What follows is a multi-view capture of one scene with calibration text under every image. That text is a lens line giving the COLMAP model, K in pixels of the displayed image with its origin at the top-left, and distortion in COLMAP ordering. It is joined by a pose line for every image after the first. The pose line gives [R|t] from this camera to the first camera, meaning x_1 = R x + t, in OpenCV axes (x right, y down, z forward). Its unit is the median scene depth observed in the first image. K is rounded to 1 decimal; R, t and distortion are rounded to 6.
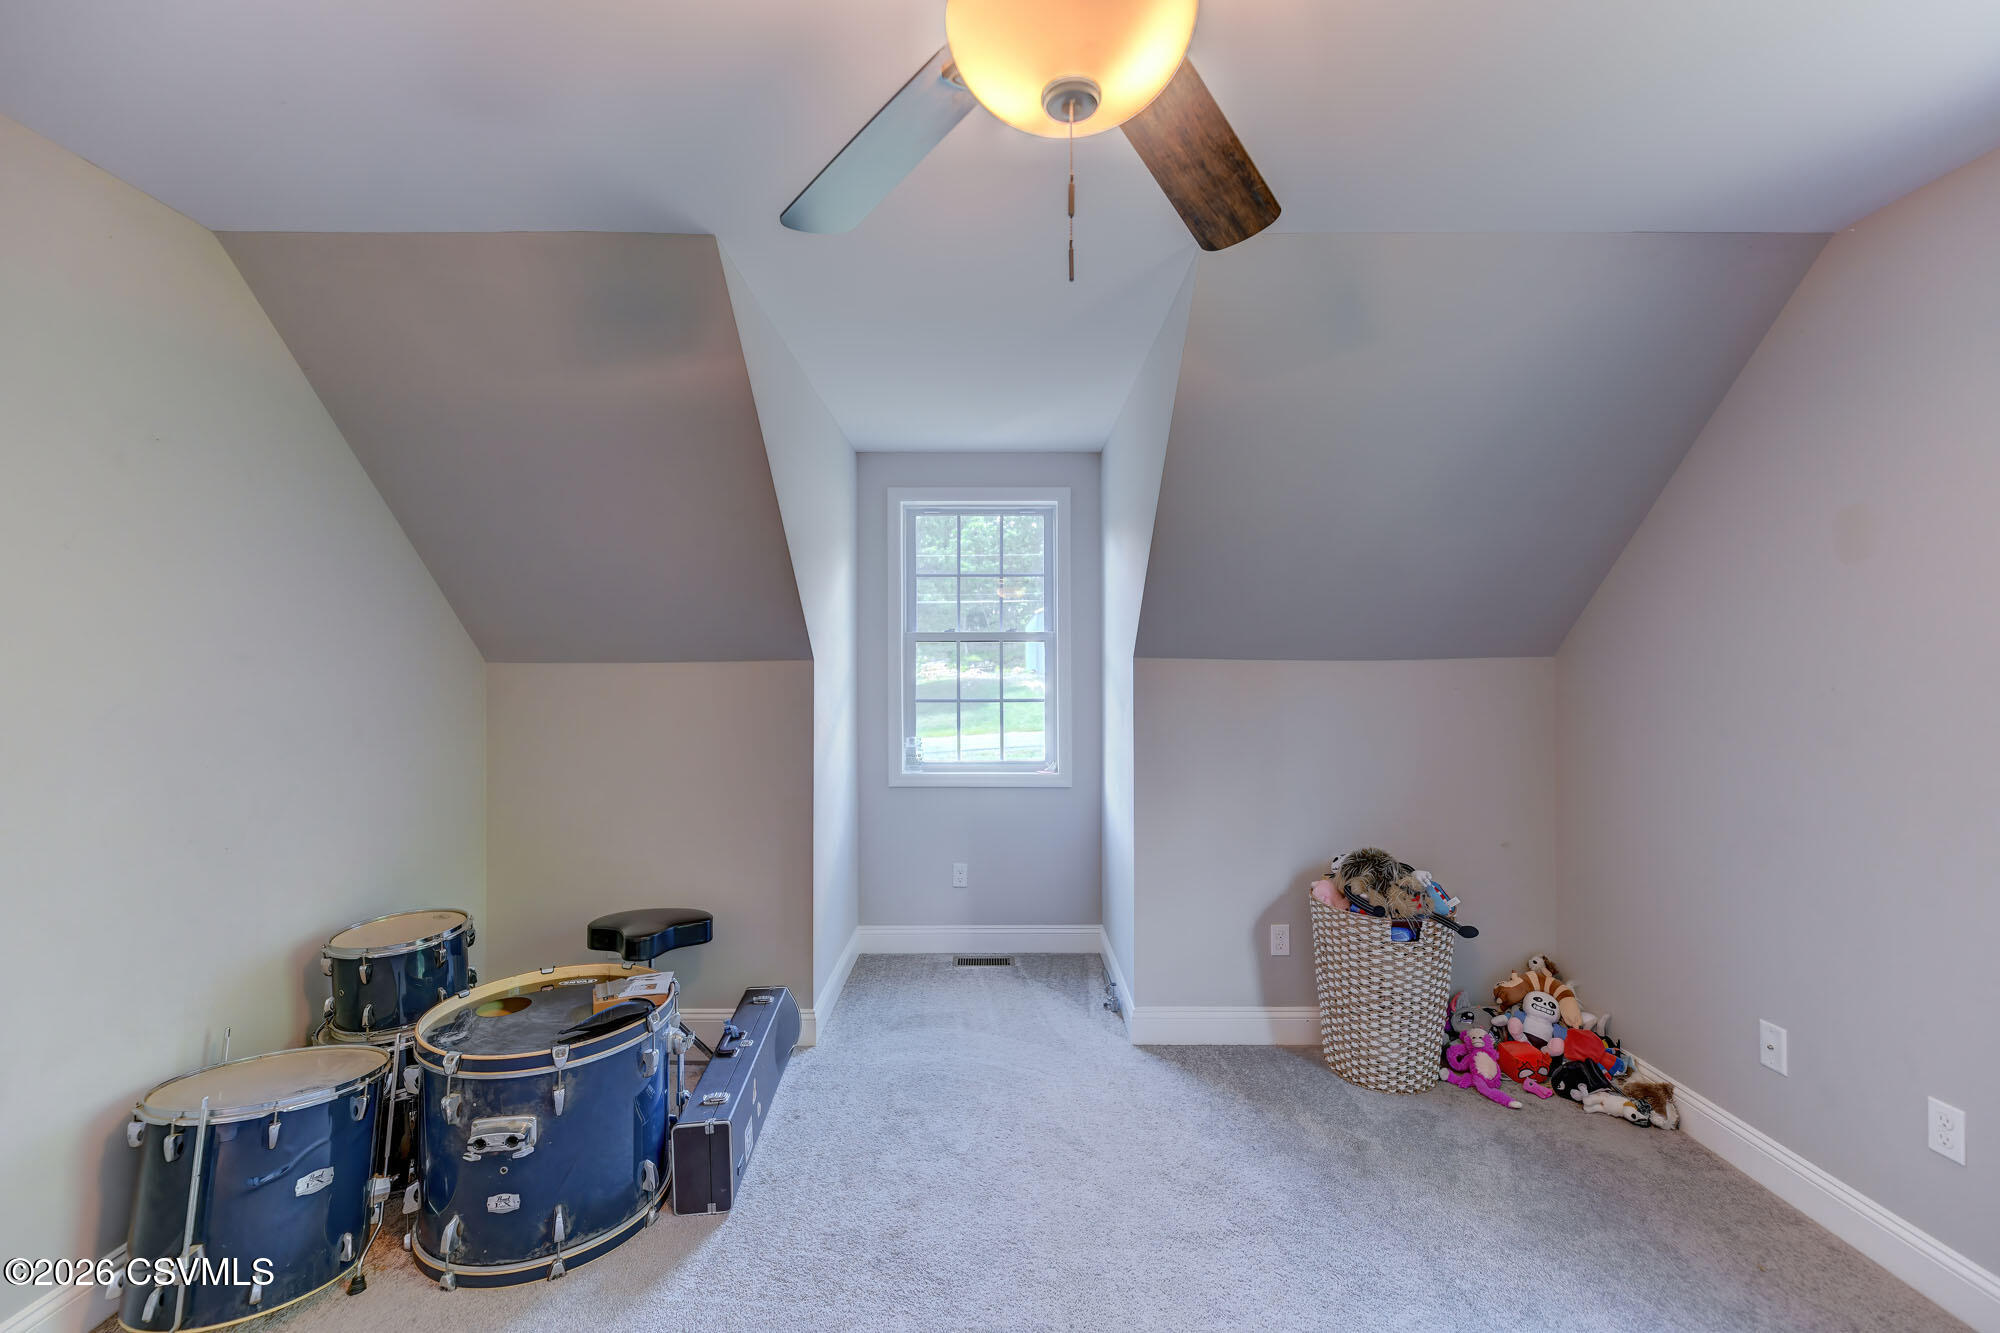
lens RADIAL K [[822.4, 0, 999.9], [0, 822.4, 681.8], [0, 0, 1]] dist [0.013214, -0.001257]
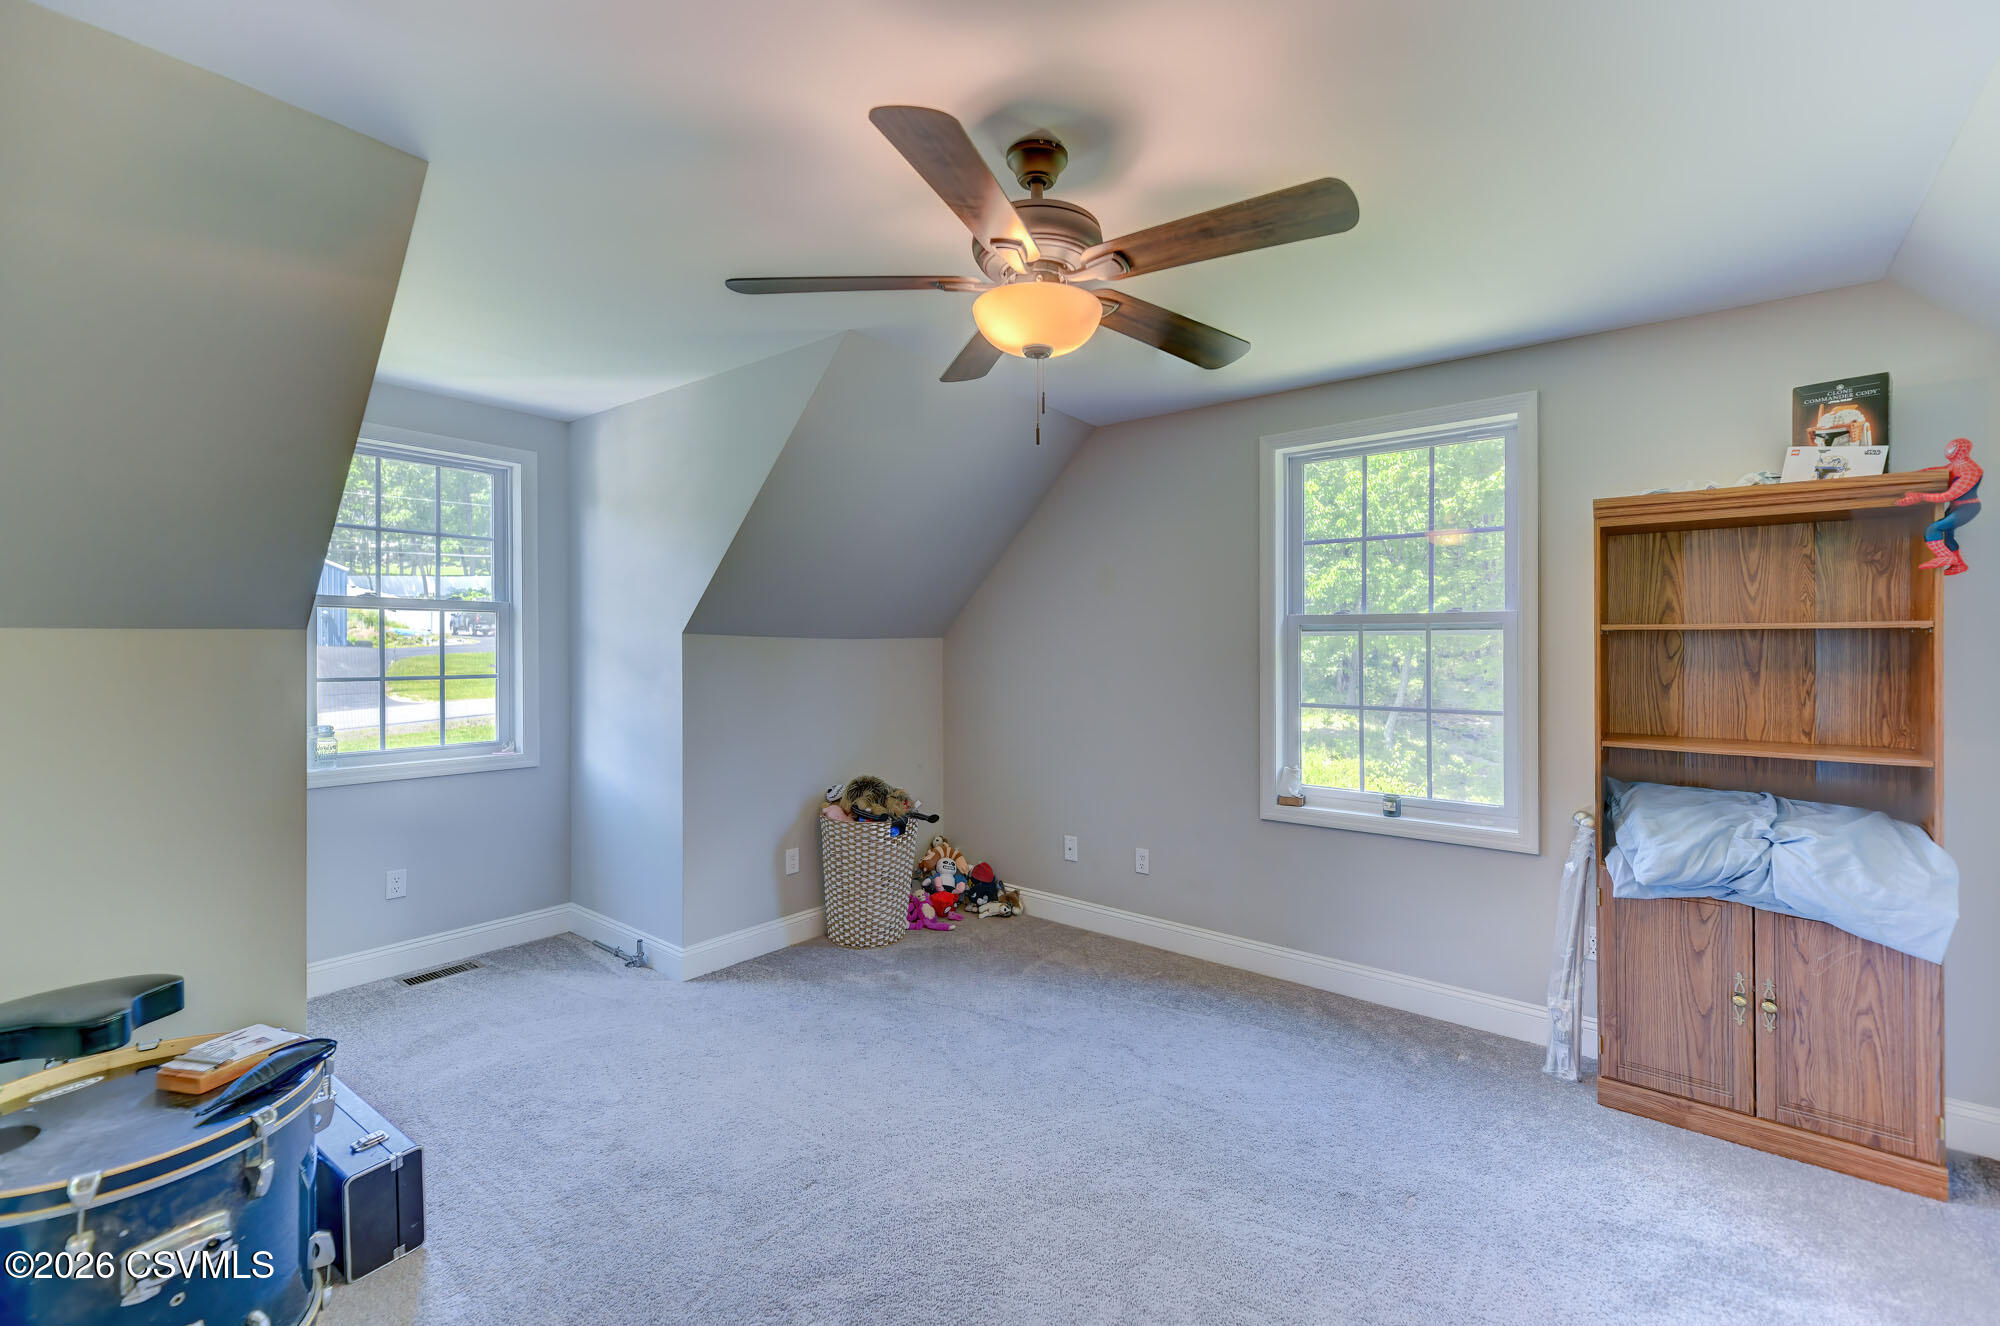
lens RADIAL K [[822.4, 0, 1016.6], [0, 822.4, 659.5], [0, 0, 1]] dist [0.013214, -0.001257]
pose [[0.627779, -0.008944, 0.778341, -0.462670], [0.005638, 0.999960, 0.006943, 0.001282], [-0.778372, 0.000029, 0.627804, -0.052188]]
